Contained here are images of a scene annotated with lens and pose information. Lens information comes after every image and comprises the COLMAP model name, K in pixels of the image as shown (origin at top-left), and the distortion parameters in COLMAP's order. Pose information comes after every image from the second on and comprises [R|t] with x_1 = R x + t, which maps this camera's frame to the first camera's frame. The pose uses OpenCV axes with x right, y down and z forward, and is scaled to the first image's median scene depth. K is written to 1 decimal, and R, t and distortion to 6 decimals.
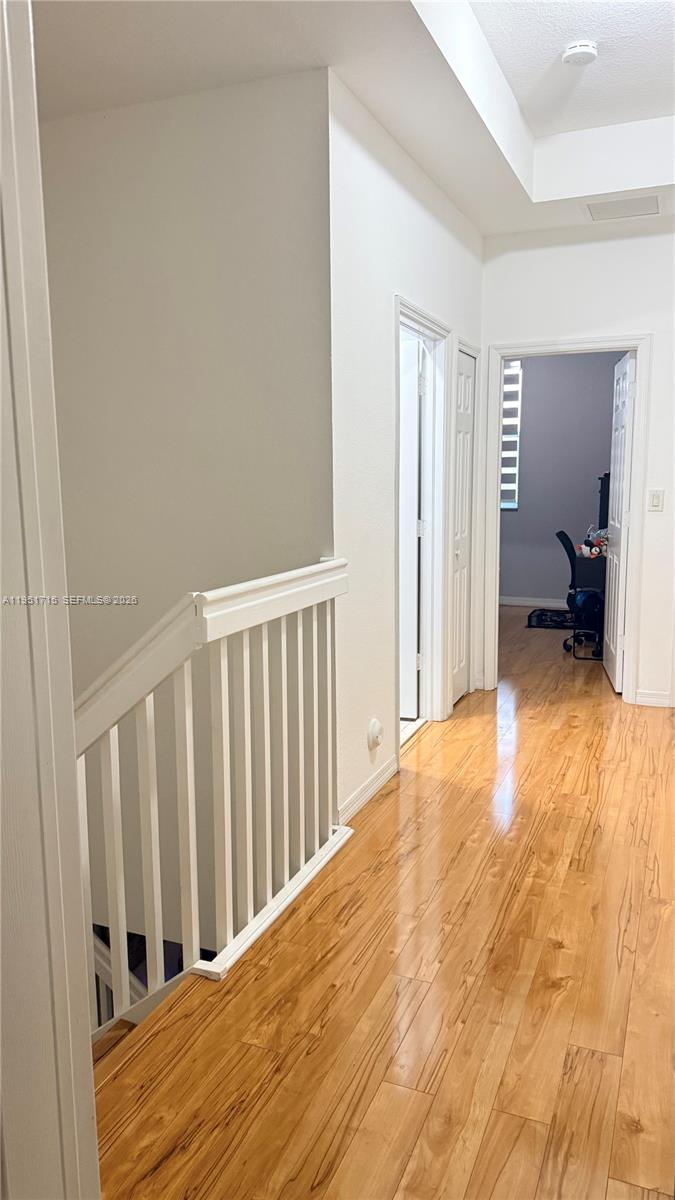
lens RADIAL K [[844.5, 0, 340.9], [0, 844.5, 604.1], [0, 0, 1]] dist [0.150864, -0.245601]
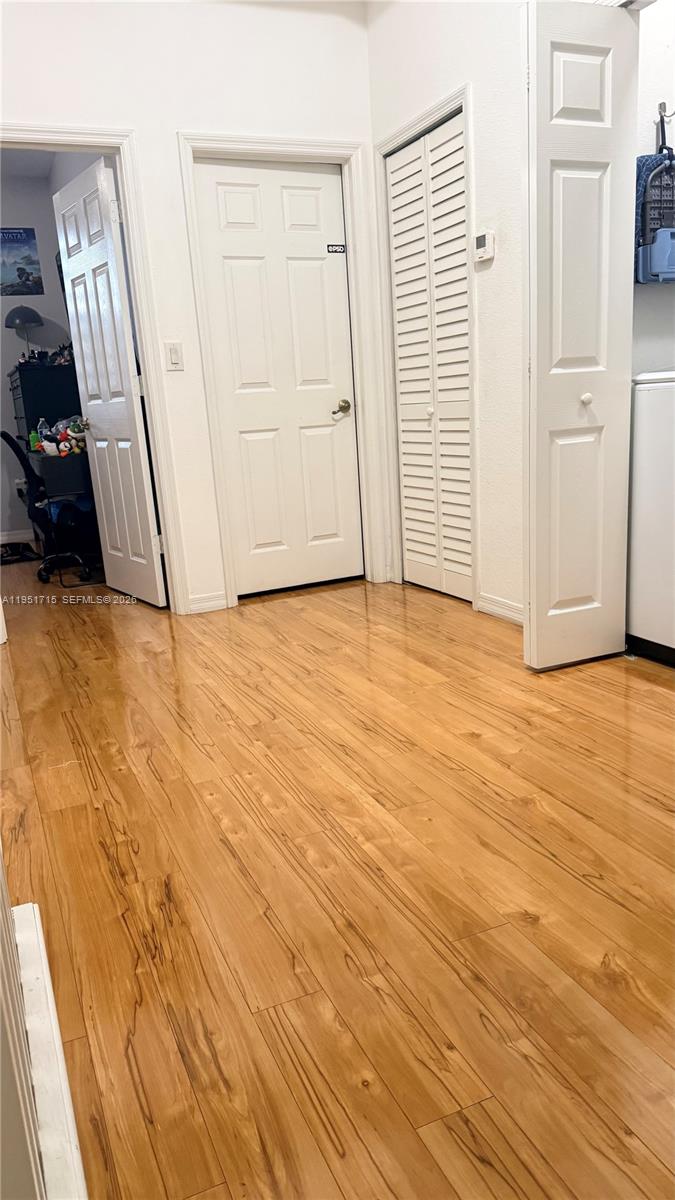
lens RADIAL K [[844.5, 0, 340.9], [0, 844.5, 604.1], [0, 0, 1]] dist [0.150864, -0.245601]
pose [[0.701759, -0.205212, 0.682219, -0.163331], [0.169879, 0.978193, 0.119496, 0.049741], [-0.691864, 0.032038, 0.721317, 0.447039]]
